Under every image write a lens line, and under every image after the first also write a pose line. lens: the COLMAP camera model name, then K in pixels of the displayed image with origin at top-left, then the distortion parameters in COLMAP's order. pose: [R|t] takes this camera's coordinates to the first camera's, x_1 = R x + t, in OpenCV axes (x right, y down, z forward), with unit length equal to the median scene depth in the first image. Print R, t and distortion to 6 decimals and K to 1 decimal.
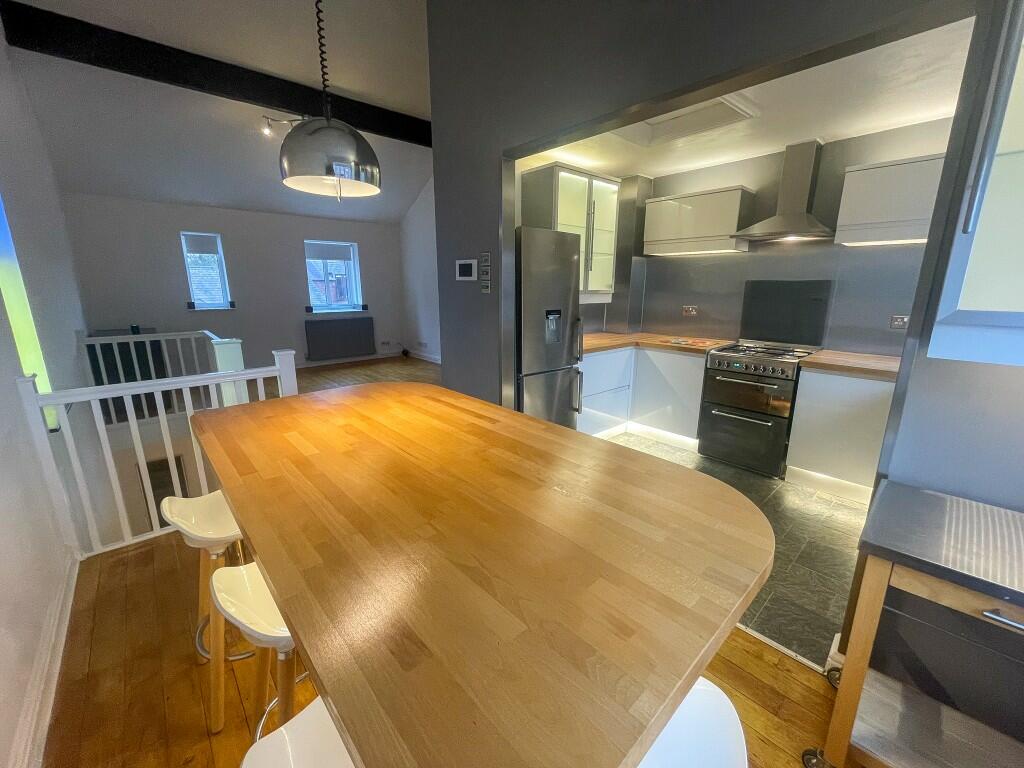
lens RADIAL K [[411.4, 0, 508.4], [0, 411.4, 379.0], [0, 0, 1]] dist [-0.002664, -0.000631]
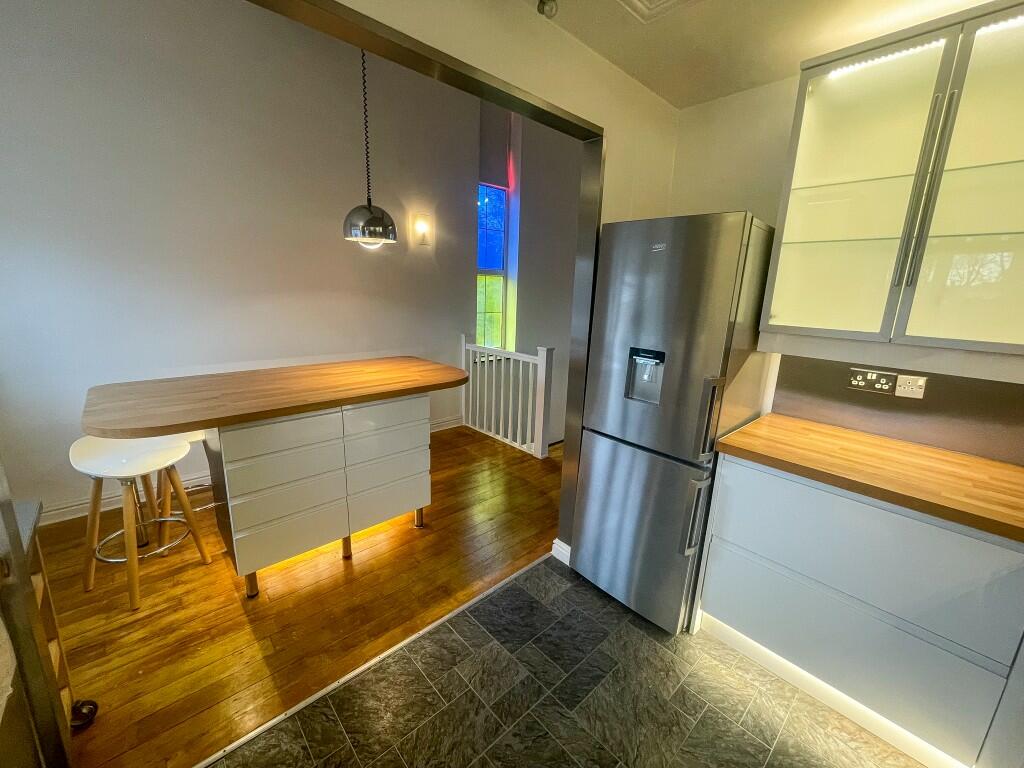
lens RADIAL K [[411.4, 0, 512.6], [0, 411.4, 381.8], [0, 0, 1]] dist [-0.002664, -0.000631]
pose [[0.011459, 0.218426, -0.975786, 0.618829], [-0.259489, 0.943069, 0.208056, -0.172171], [0.965678, 0.250822, 0.067486, 0.677423]]
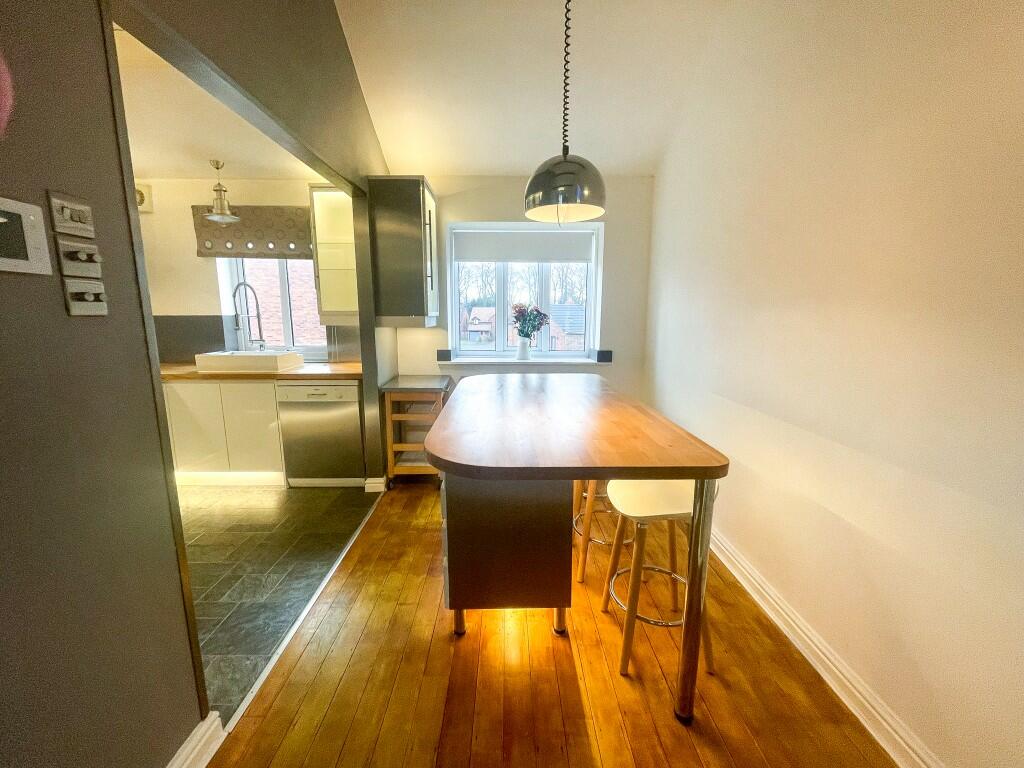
lens RADIAL K [[411.4, 0, 511.8], [0, 411.4, 380.5], [0, 0, 1]] dist [-0.002664, -0.000631]
pose [[-0.751415, -0.110819, 0.650457, -0.456812], [0.146604, 0.933115, 0.328335, -0.178886], [-0.643337, 0.342075, -0.684910, 0.841298]]
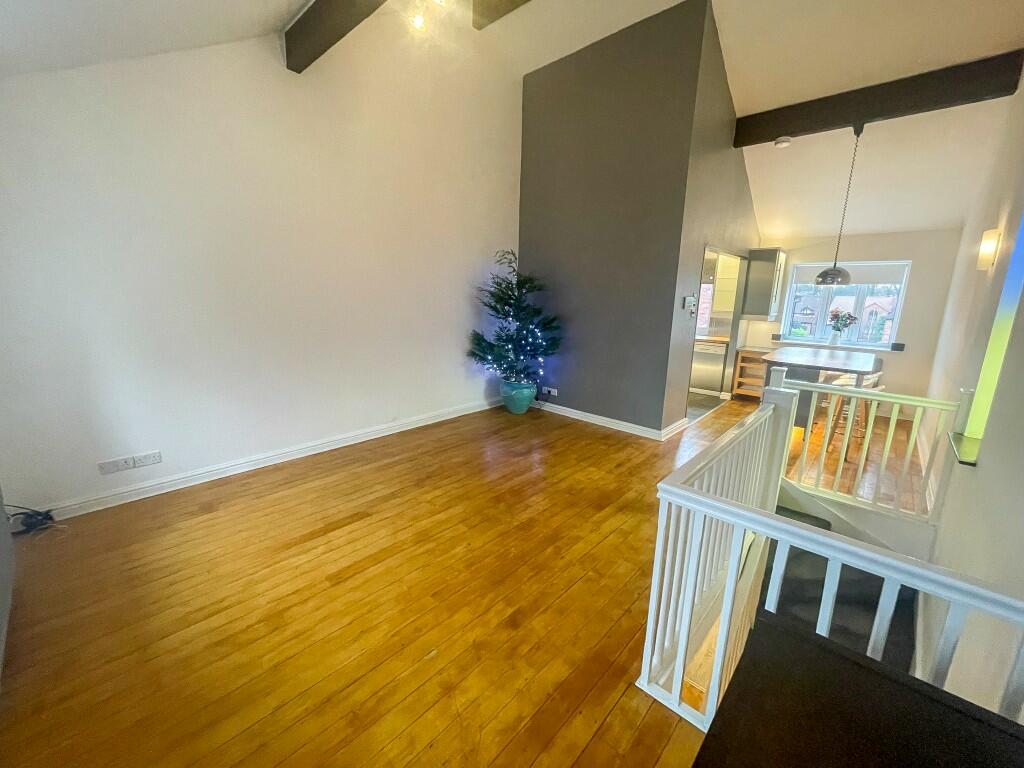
lens RADIAL K [[411.4, 0, 508.1], [0, 411.4, 381.2], [0, 0, 1]] dist [-0.002664, -0.000631]
pose [[-0.092176, -0.212231, 0.972863, -1.452703], [0.203633, 0.952356, 0.227050, -0.418552], [-0.974699, 0.219035, -0.044567, 1.577489]]
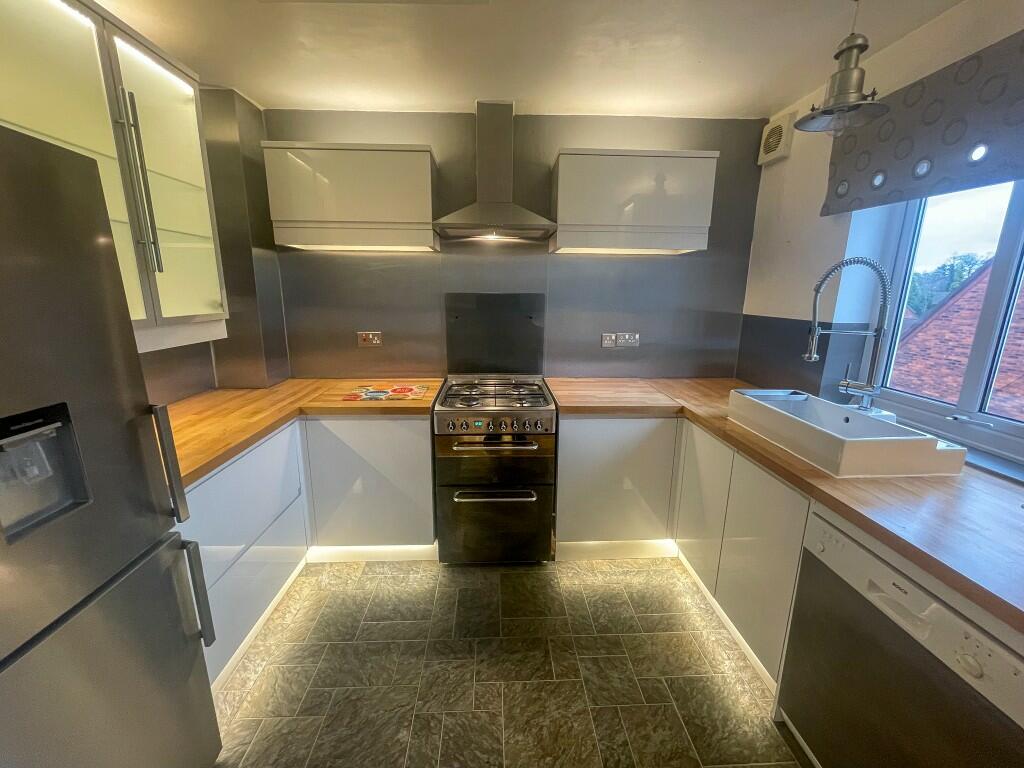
lens RADIAL K [[411.4, 0, 510.6], [0, 411.4, 381.8], [0, 0, 1]] dist [-0.002664, -0.000631]
pose [[0.634284, -0.167621, 0.754710, 0.099830], [0.168593, 0.982707, 0.076568, -0.134635], [-0.754493, 0.078673, 0.651575, 0.502804]]
